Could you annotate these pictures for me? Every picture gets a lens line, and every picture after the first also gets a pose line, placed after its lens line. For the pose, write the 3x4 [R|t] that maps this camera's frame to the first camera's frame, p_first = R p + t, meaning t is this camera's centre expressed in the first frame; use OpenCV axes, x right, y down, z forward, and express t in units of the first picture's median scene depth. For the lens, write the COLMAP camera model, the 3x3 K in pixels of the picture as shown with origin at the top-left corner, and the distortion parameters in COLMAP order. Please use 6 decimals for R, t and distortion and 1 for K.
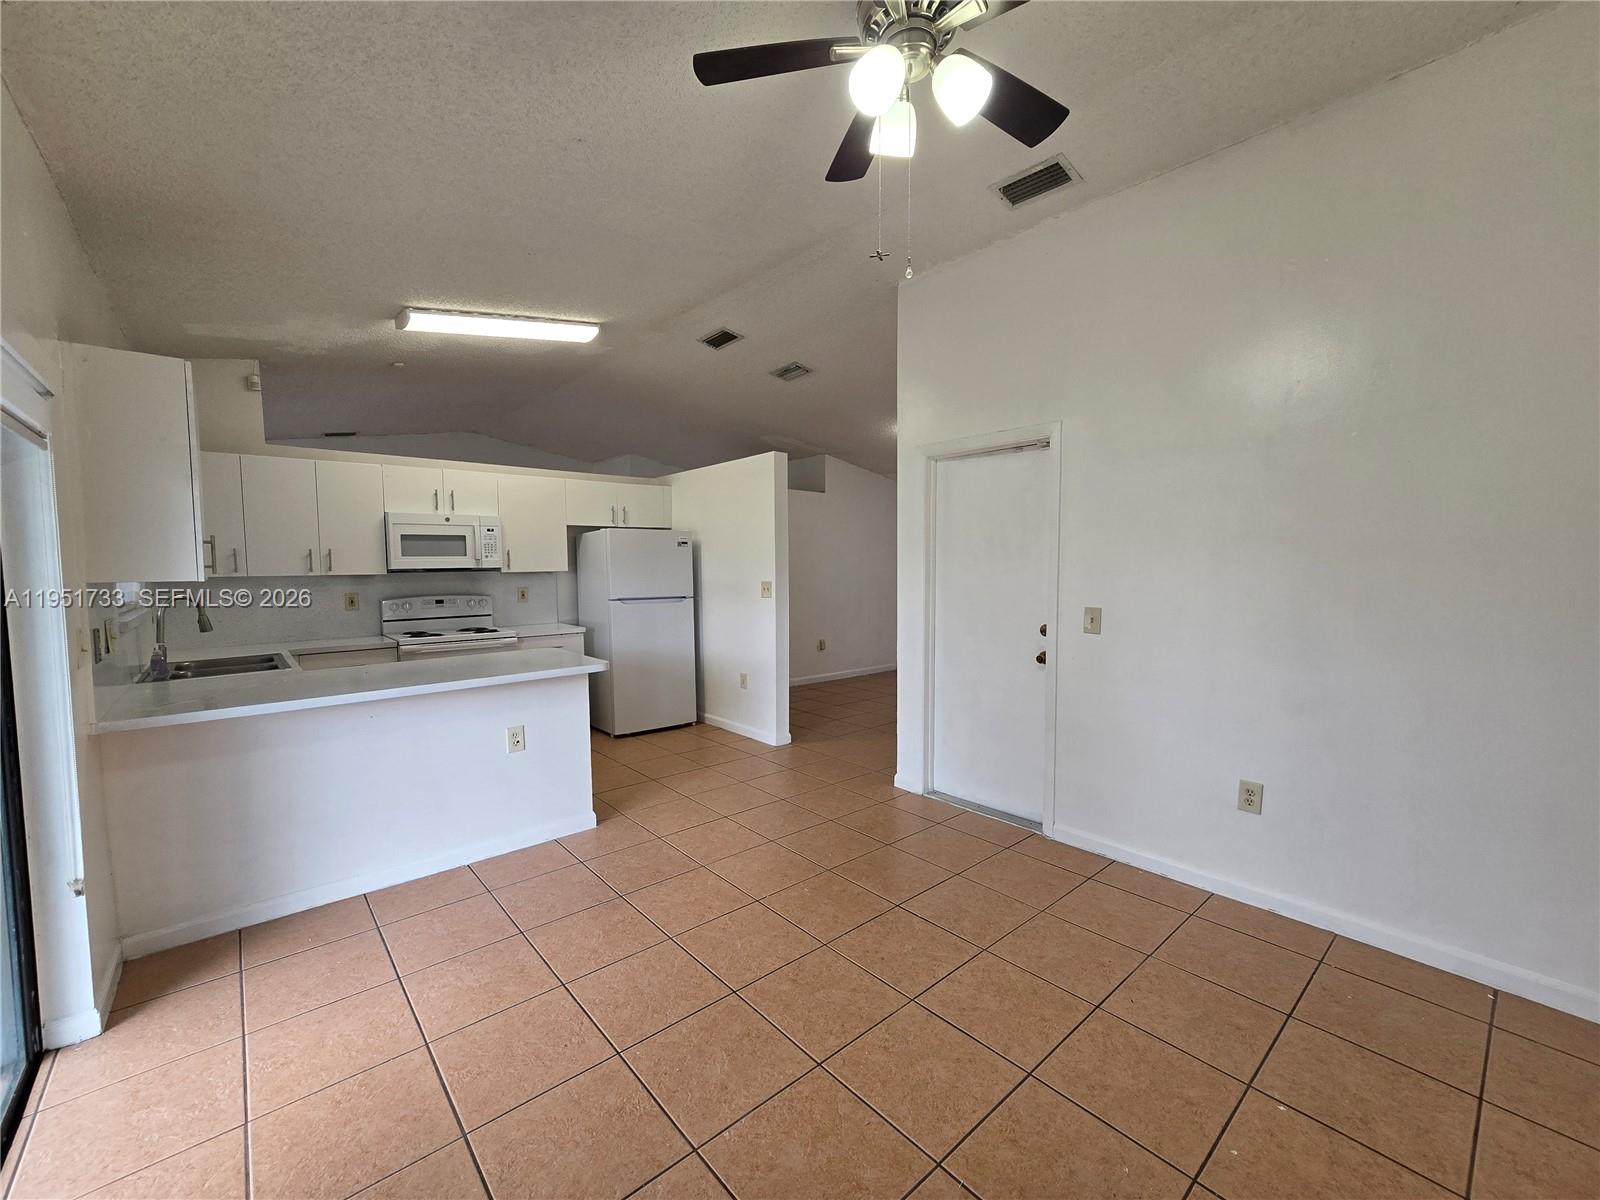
lens RADIAL K [[657.1, 0, 797.8], [0, 657.1, 607.4], [0, 0, 1]] dist [0.008833, -0.000042]
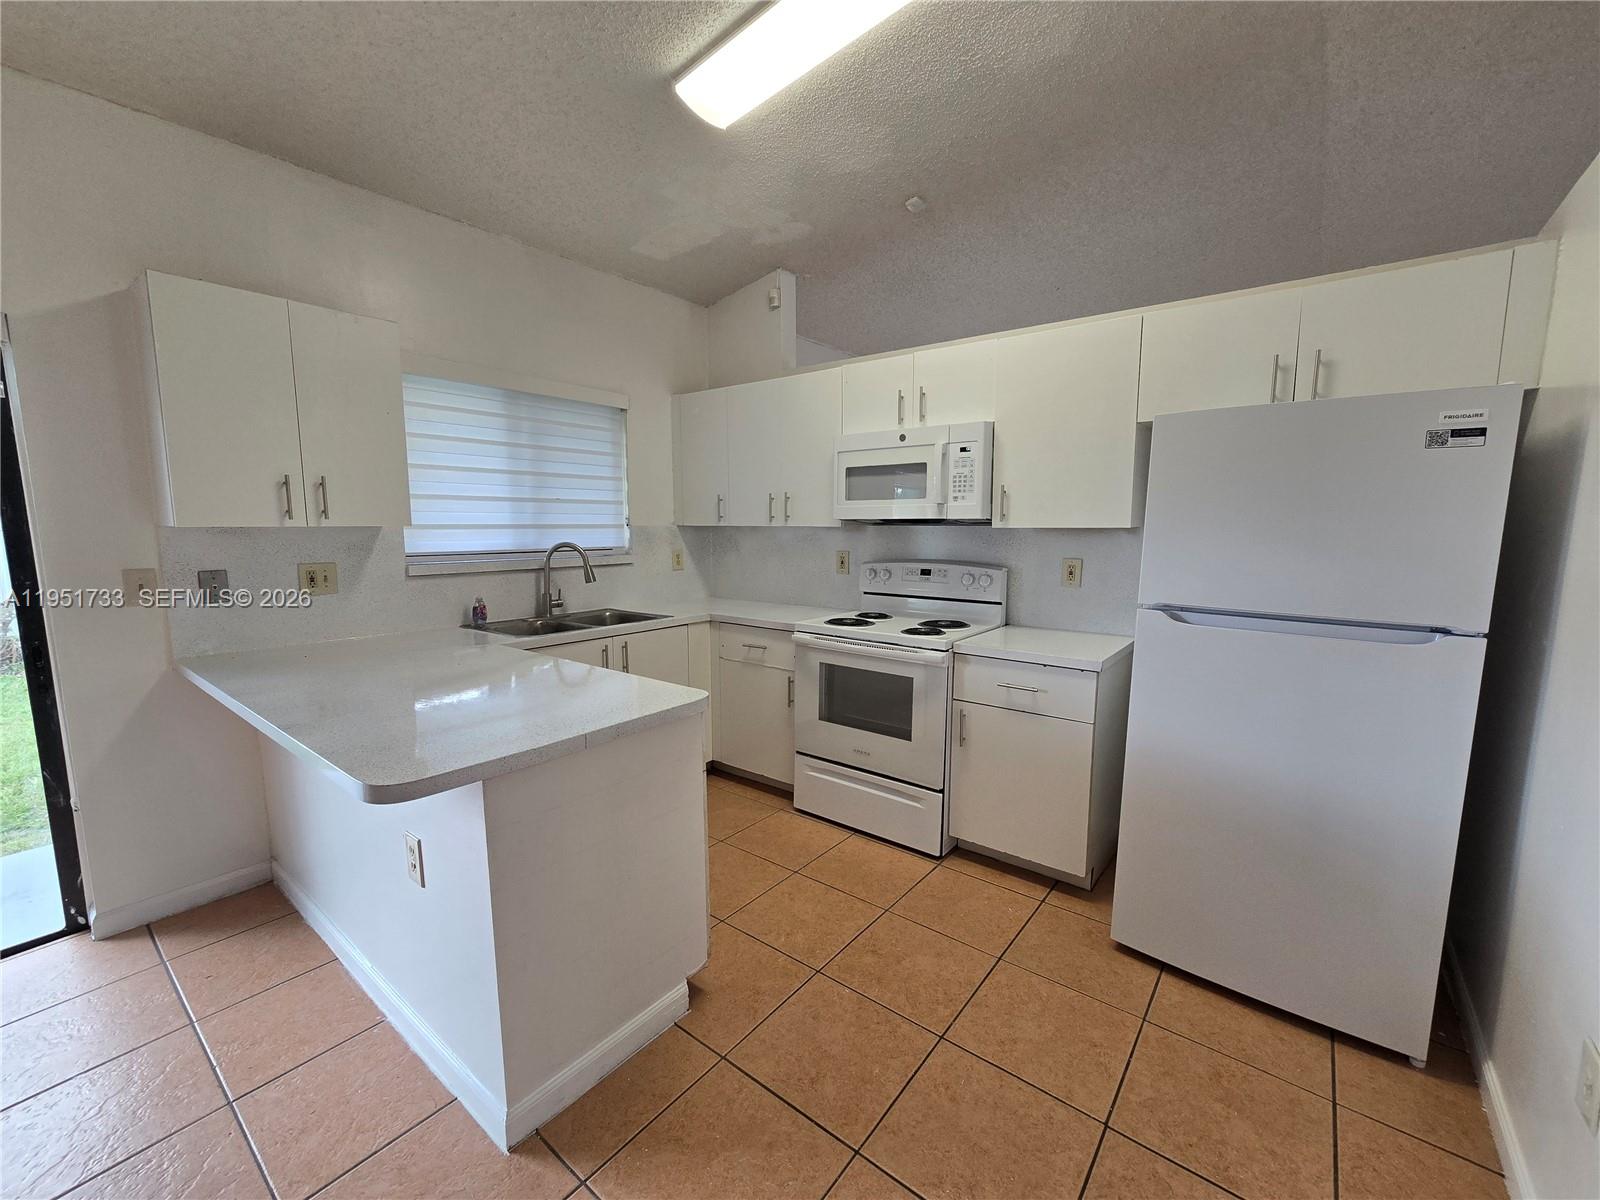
lens RADIAL K [[657.1, 0, 797.8], [0, 657.1, 607.4], [0, 0, 1]] dist [0.008833, -0.000042]
pose [[0.198144, 0.134227, -0.970939, 0.055369], [-0.073827, 0.989809, 0.121769, -0.044614], [0.977389, 0.047553, 0.206035, 0.772106]]
